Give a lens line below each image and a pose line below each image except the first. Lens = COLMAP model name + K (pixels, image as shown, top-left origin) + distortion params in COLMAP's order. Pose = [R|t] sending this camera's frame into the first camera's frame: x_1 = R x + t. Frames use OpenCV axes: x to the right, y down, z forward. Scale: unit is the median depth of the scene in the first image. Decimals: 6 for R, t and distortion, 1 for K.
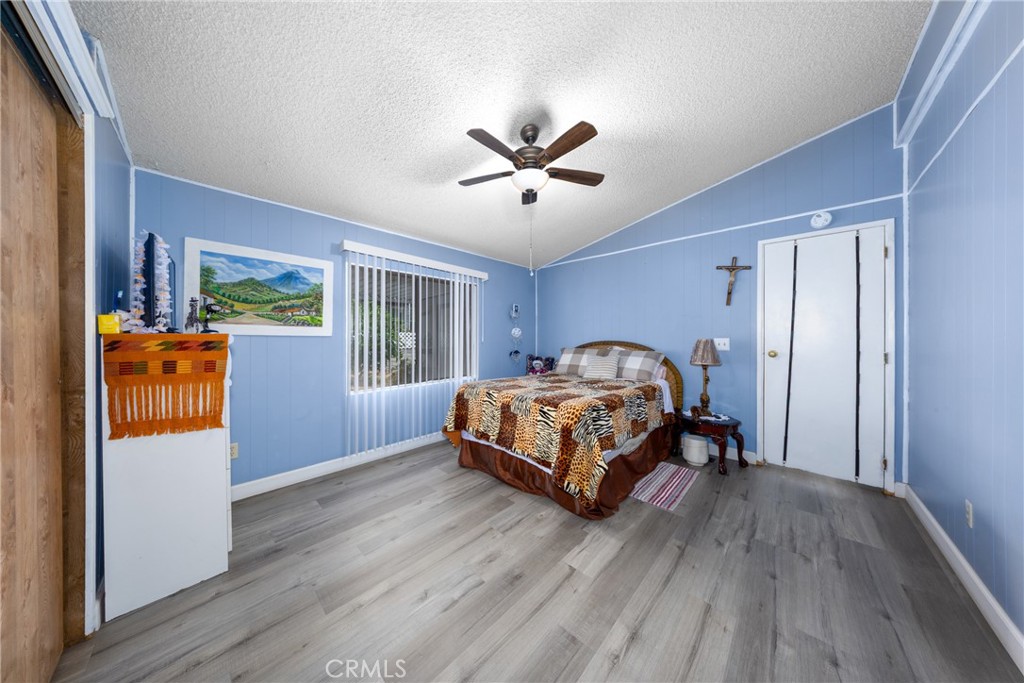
lens RADIAL K [[293.9, 0, 510.9], [0, 293.9, 339.8], [0, 0, 1]] dist [-0.000330, -0.000043]
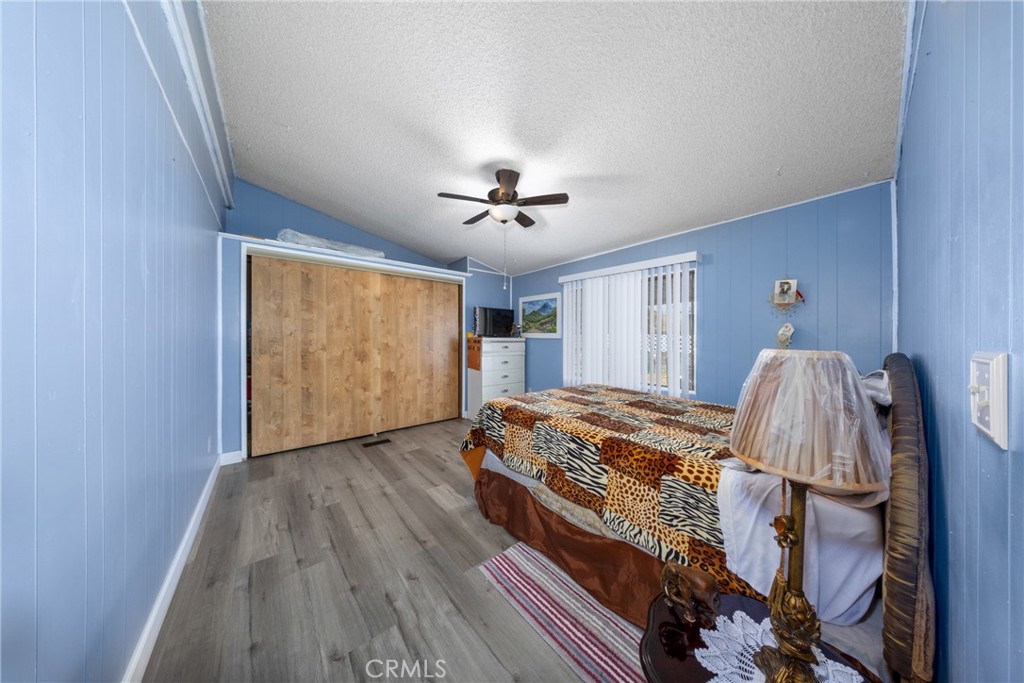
lens RADIAL K [[293.9, 0, 510.9], [0, 293.9, 339.8], [0, 0, 1]] dist [-0.000330, -0.000043]
pose [[-0.101314, 0.000830, -0.994854, 1.280533], [-0.011777, 0.999929, 0.002033, -0.007207], [0.994785, 0.011923, -0.101297, 1.141525]]
